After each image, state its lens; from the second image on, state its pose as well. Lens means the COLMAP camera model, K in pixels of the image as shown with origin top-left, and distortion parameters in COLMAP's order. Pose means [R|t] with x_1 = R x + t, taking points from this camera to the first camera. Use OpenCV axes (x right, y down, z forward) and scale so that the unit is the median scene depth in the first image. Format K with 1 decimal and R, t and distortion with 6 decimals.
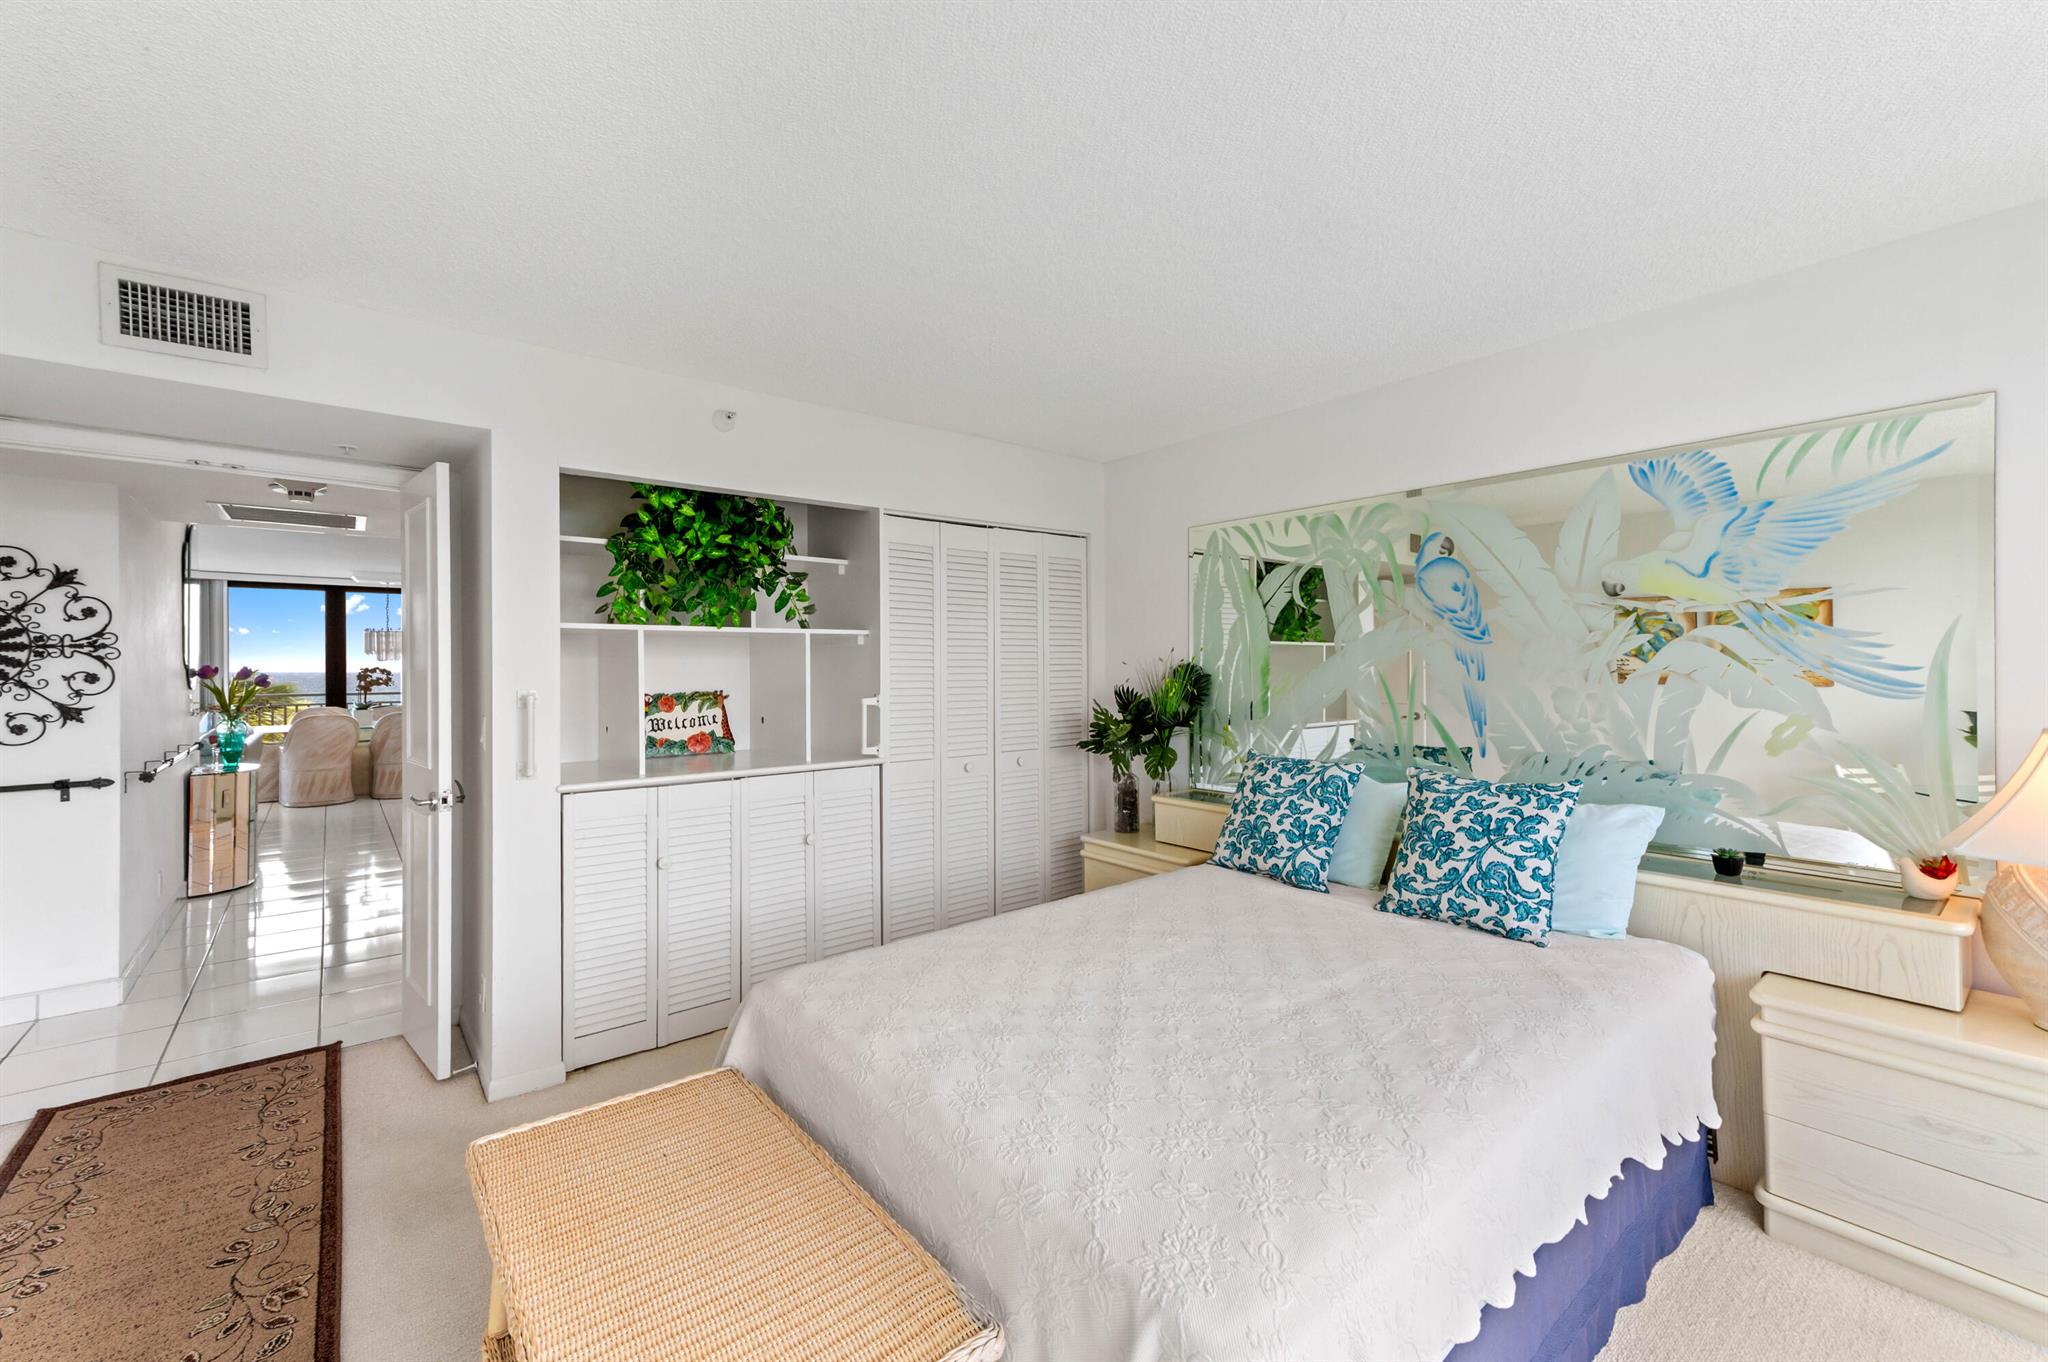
lens RADIAL K [[822.5, 0, 1027.0], [0, 822.5, 672.0], [0, 0, 1]] dist [0.006483, 0.000513]
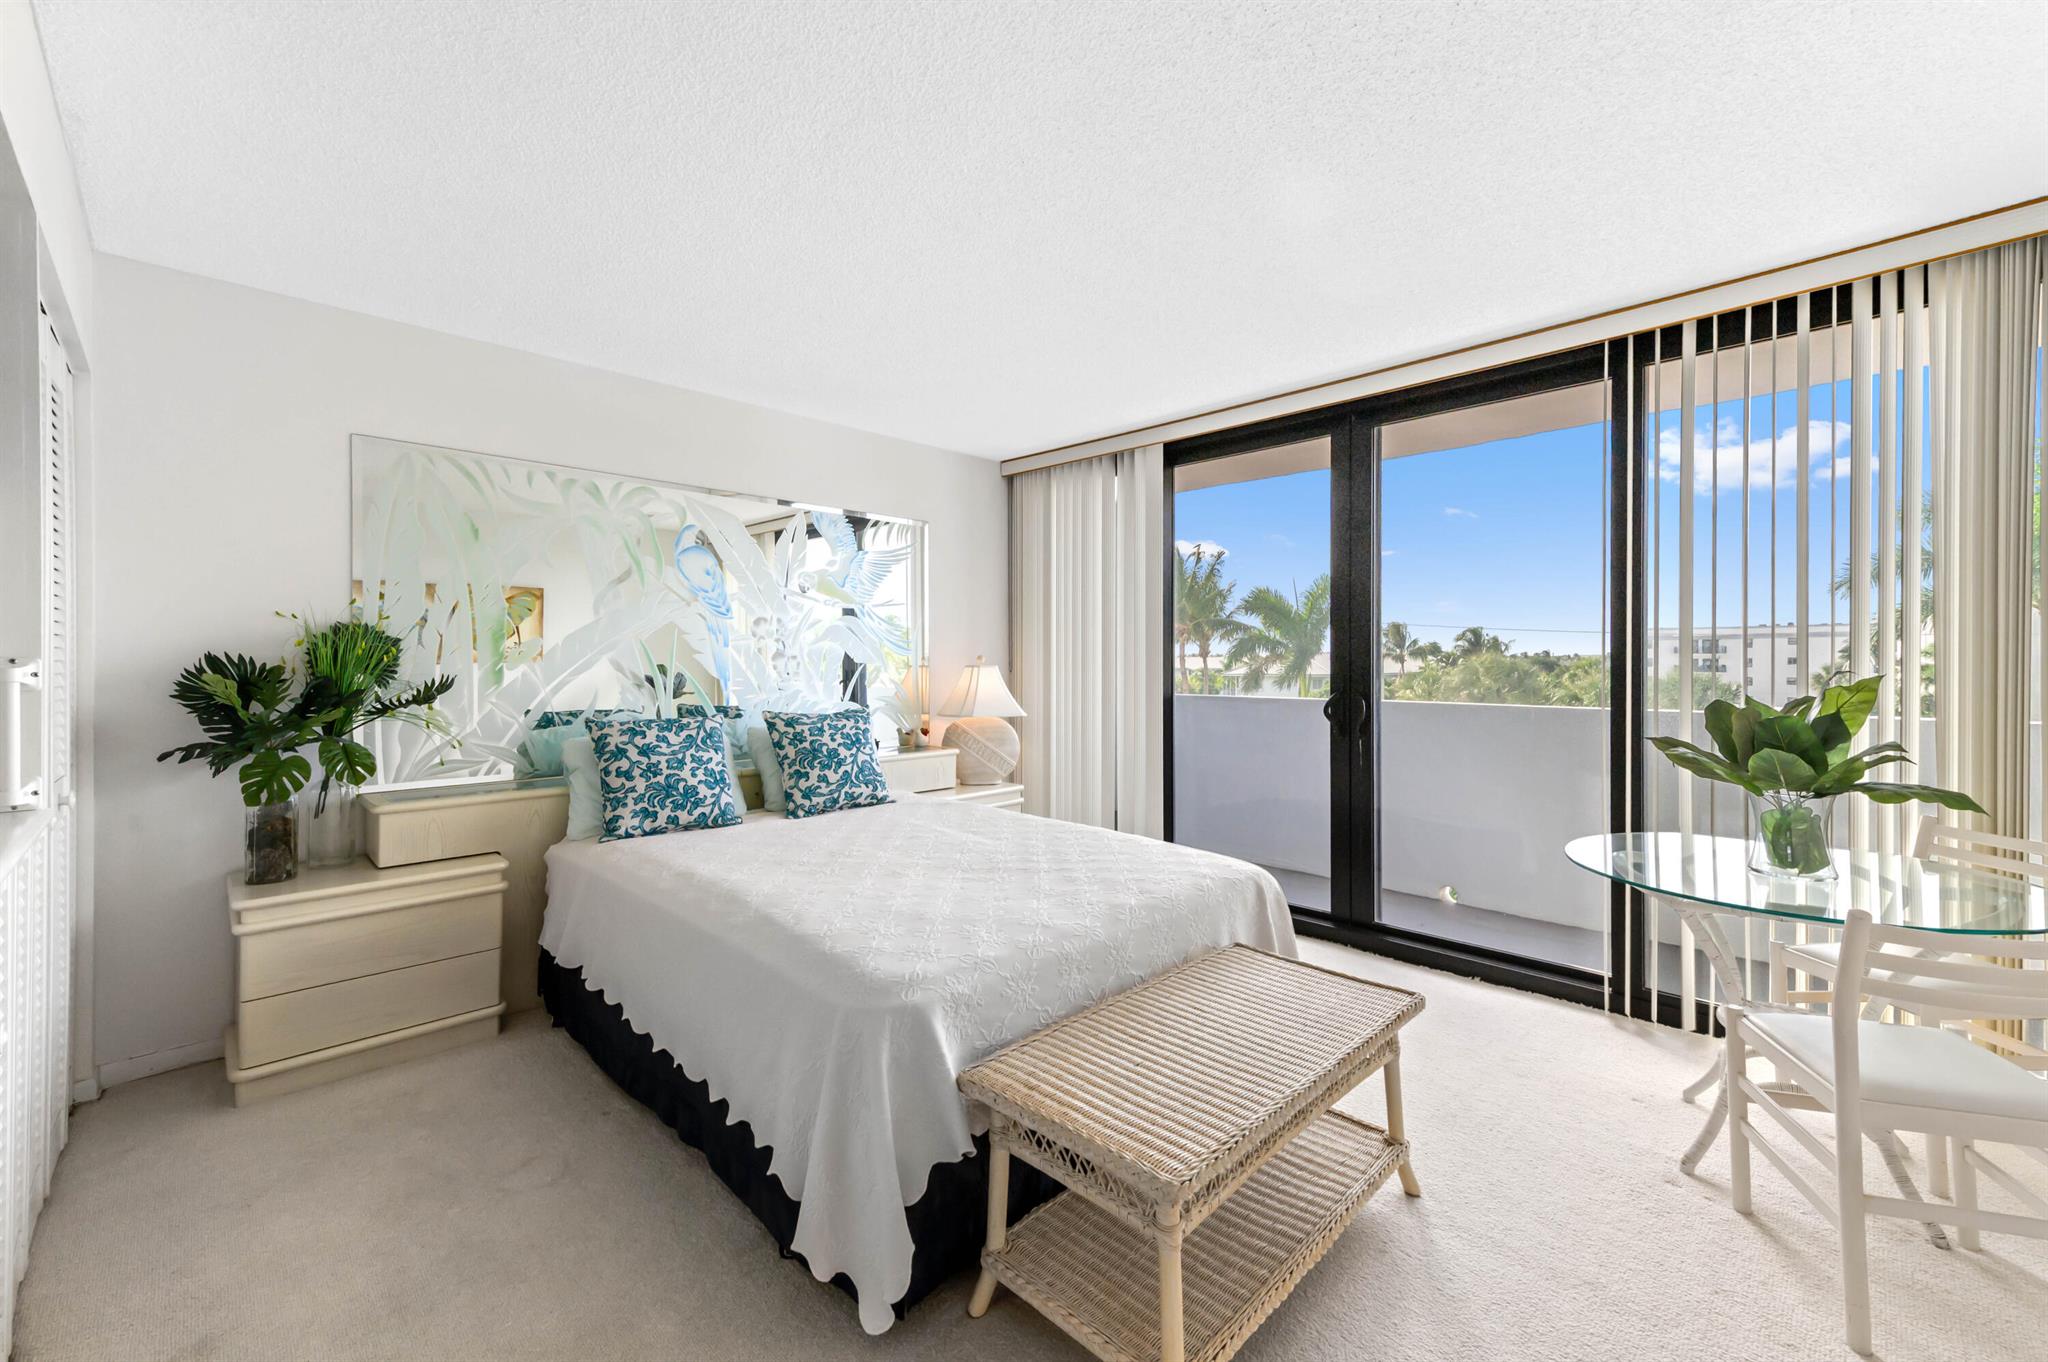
lens RADIAL K [[822.5, 0, 1024.9], [0, 822.5, 669.3], [0, 0, 1]] dist [0.006483, 0.000513]
pose [[-0.099855, -0.007139, 0.994976, -0.786070], [0.001127, 0.999973, 0.007288, 0.036031], [-0.995001, 0.001849, -0.099844, 0.660295]]
